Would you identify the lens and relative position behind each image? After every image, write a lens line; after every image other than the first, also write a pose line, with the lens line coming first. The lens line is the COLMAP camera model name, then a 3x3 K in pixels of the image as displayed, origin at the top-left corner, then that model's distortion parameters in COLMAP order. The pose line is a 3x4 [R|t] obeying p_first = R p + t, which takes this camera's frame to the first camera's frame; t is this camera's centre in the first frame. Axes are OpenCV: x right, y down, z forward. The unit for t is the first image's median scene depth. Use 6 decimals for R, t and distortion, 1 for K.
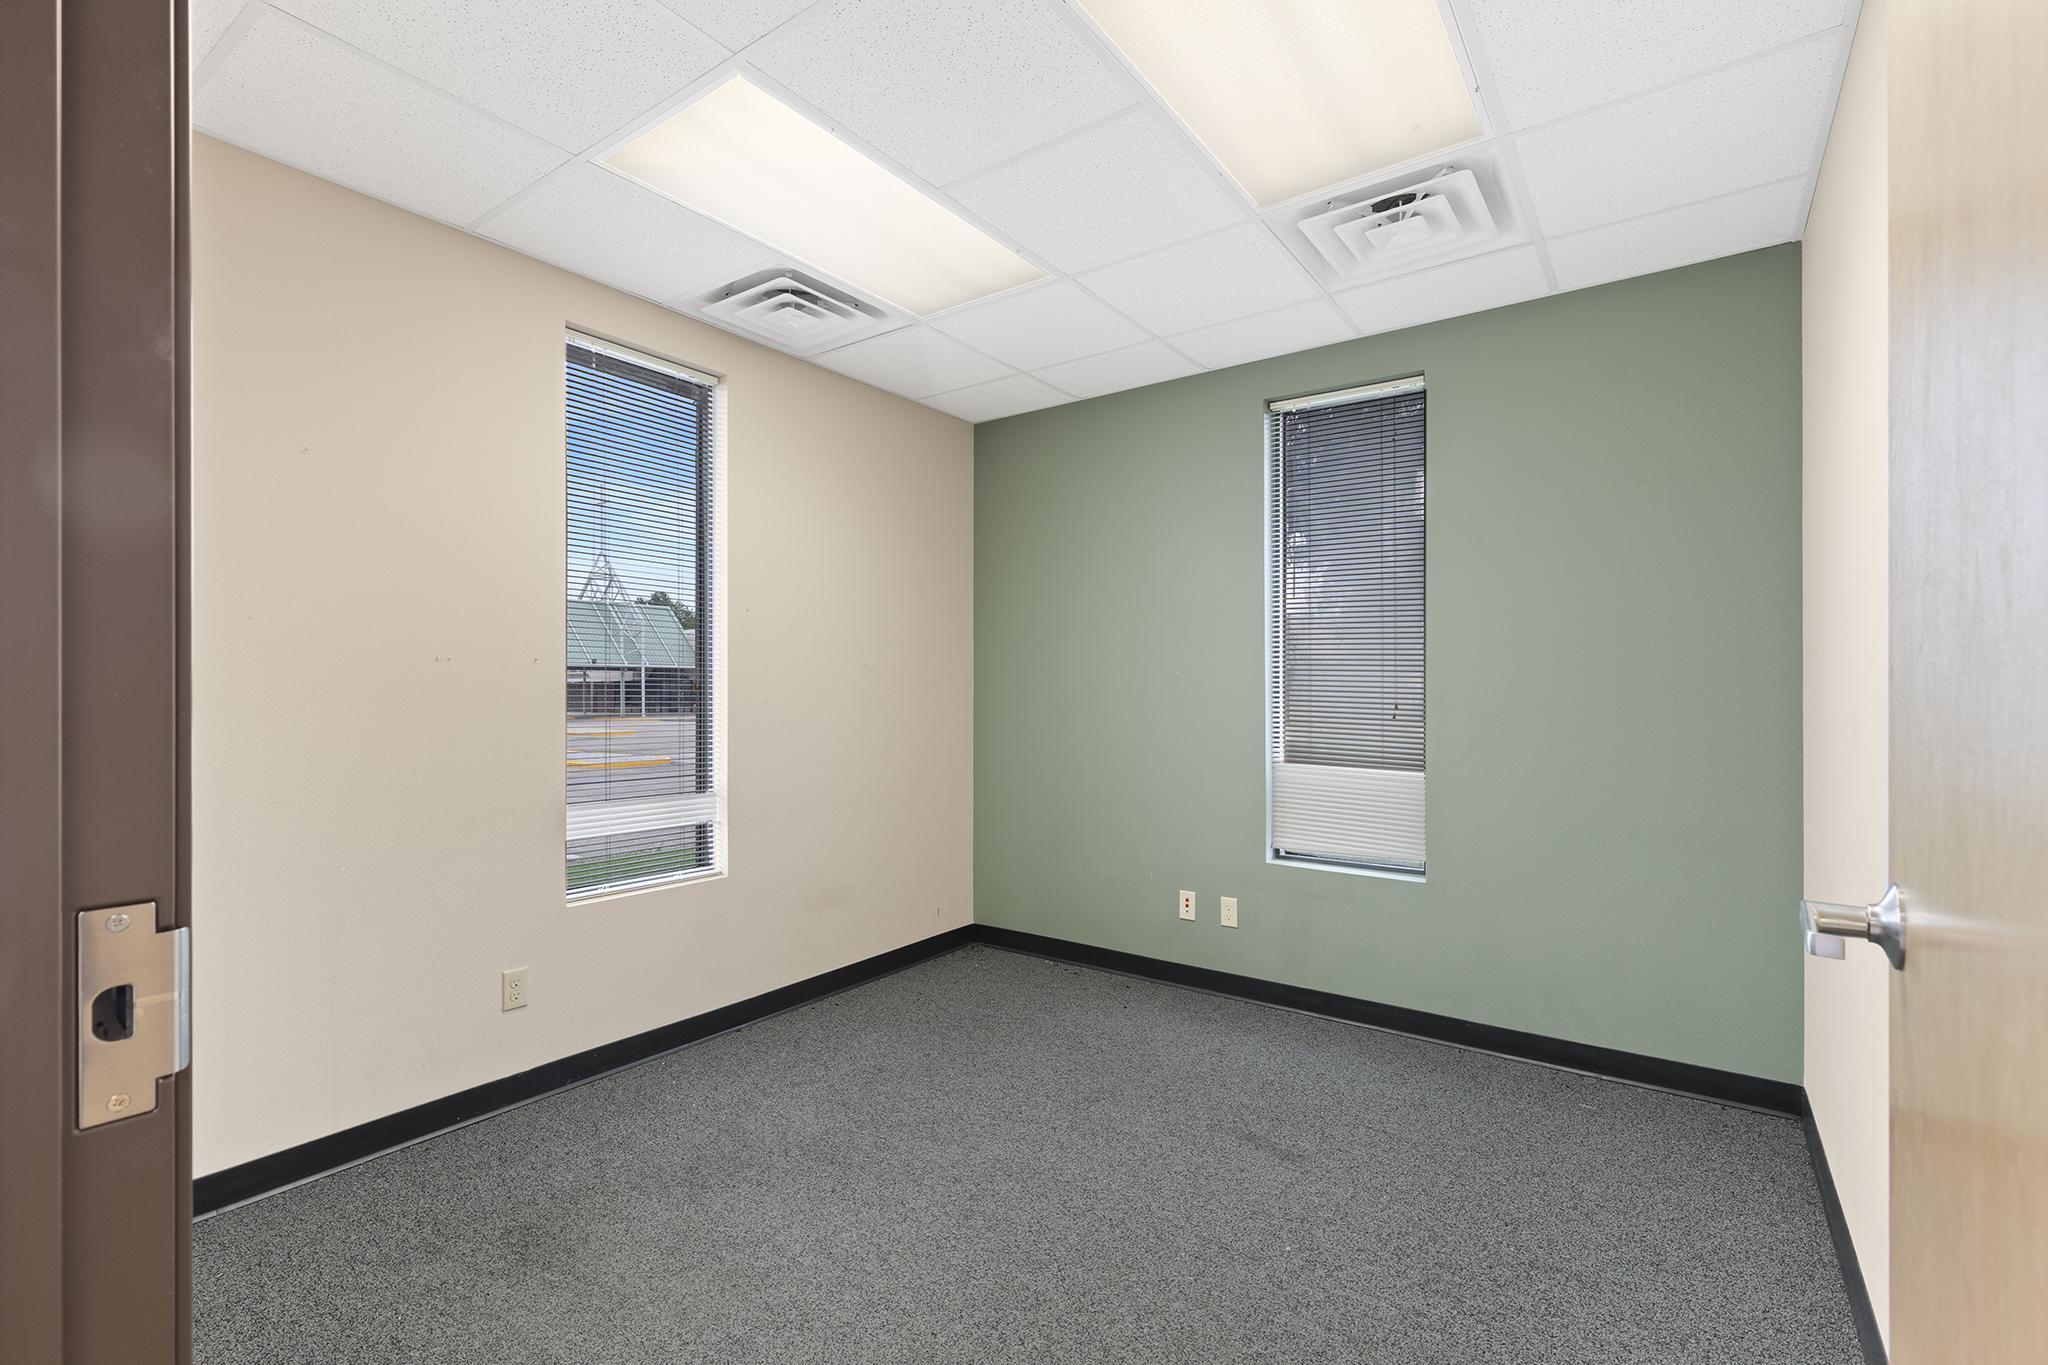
lens RADIAL K [[915.0, 0, 1025.1], [0, 915.0, 680.2], [0, 0, 1]] dist [-0.004887, -0.000464]
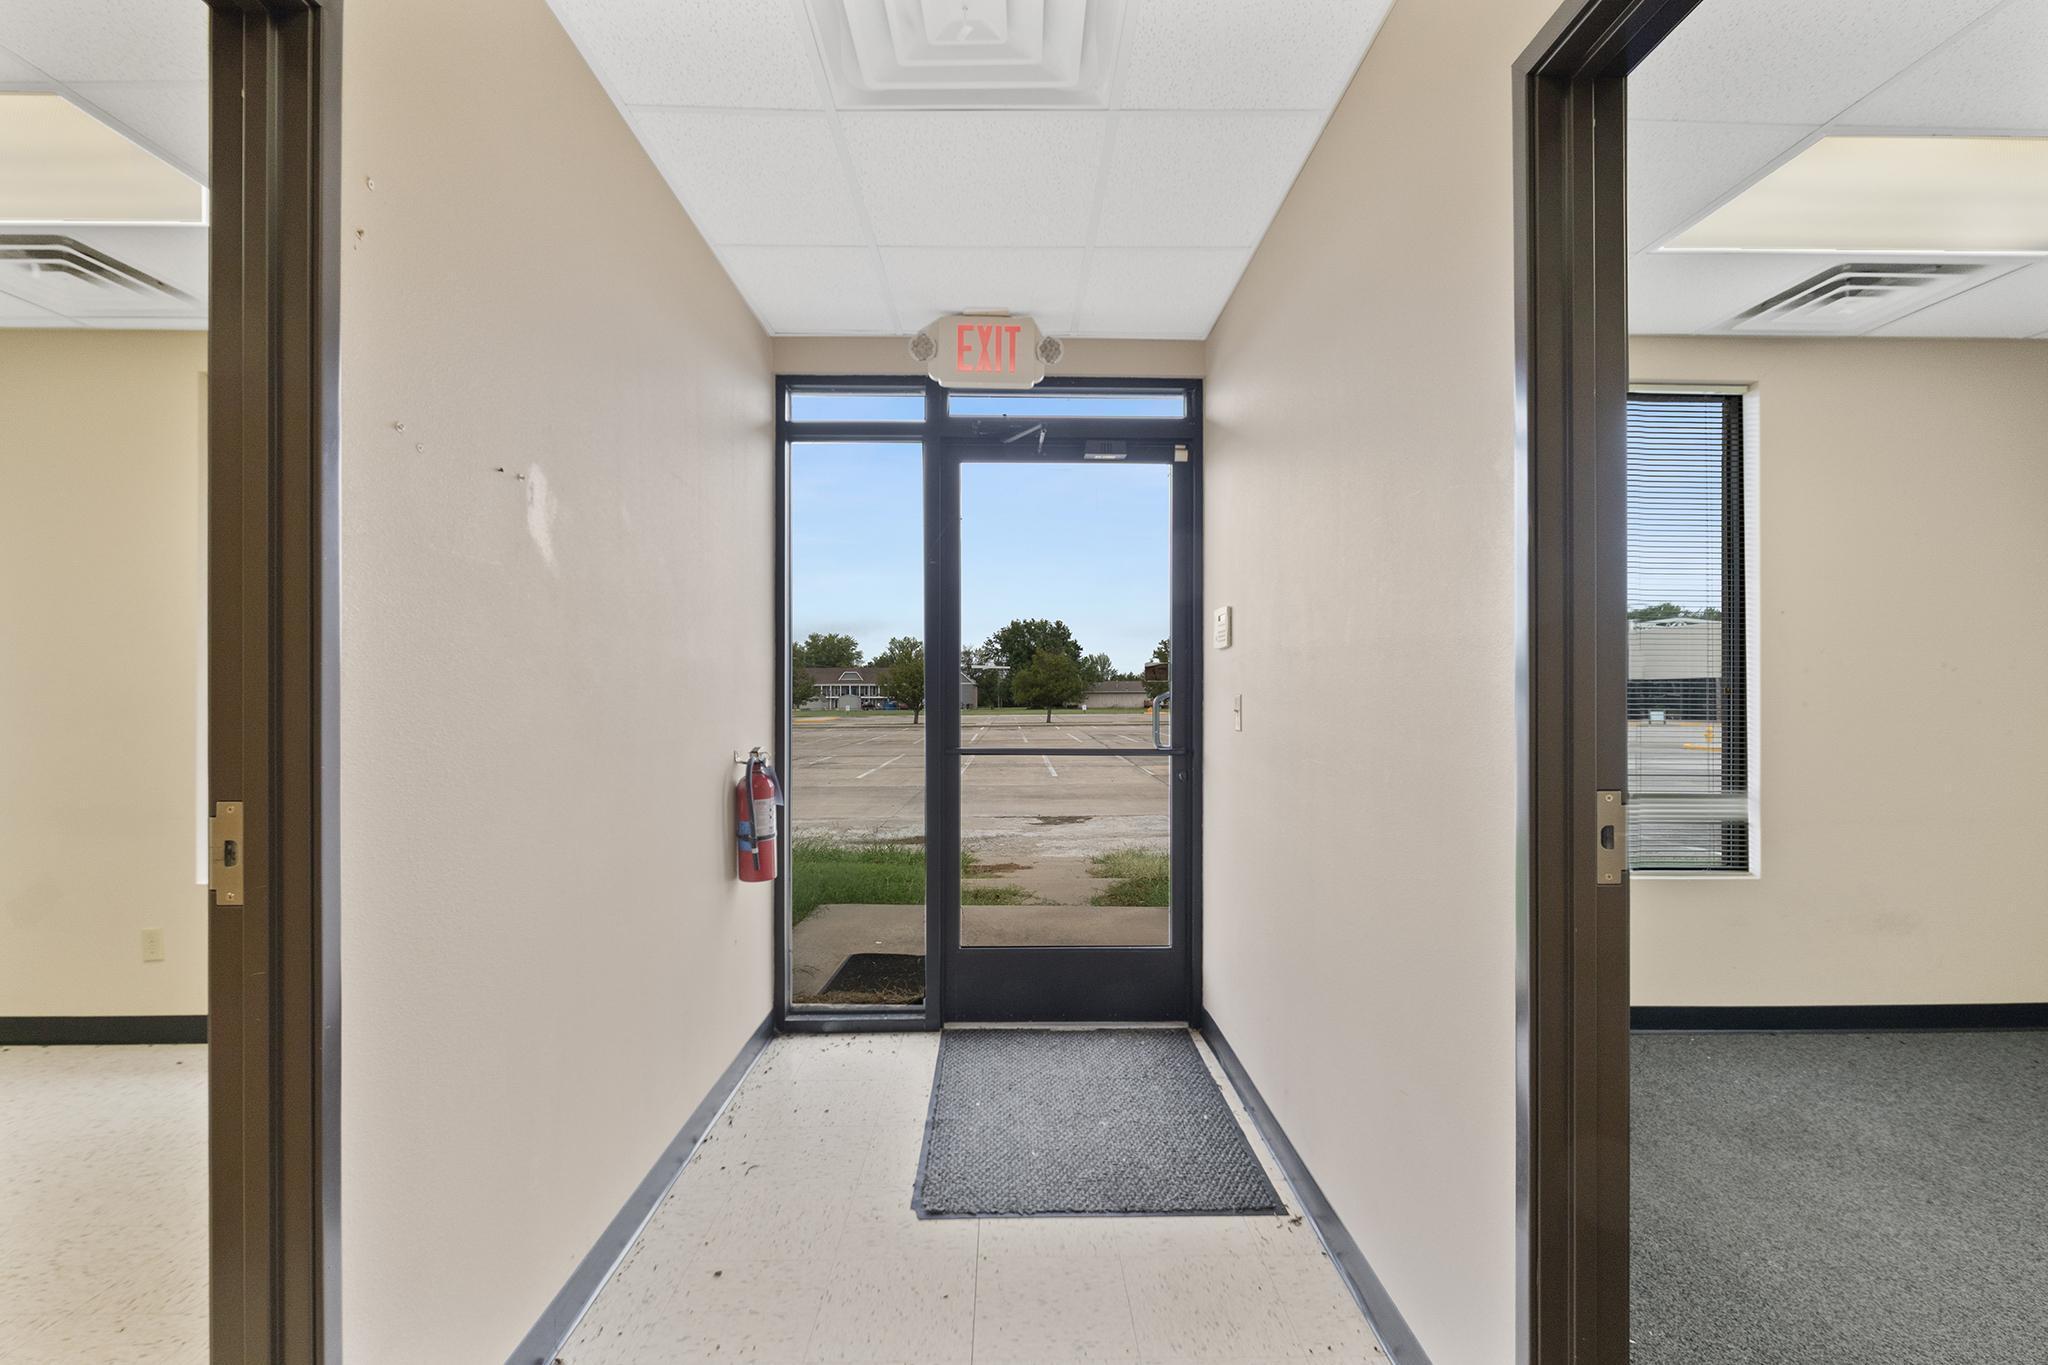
lens RADIAL K [[915.0, 0, 1023.1], [0, 915.0, 682.3], [0, 0, 1]] dist [-0.004887, -0.000464]
pose [[0.602145, 0.005718, -0.798366, -0.015165], [-0.005704, 0.999980, 0.002859, -0.002858], [0.798367, 0.002832, 0.602165, -0.325100]]
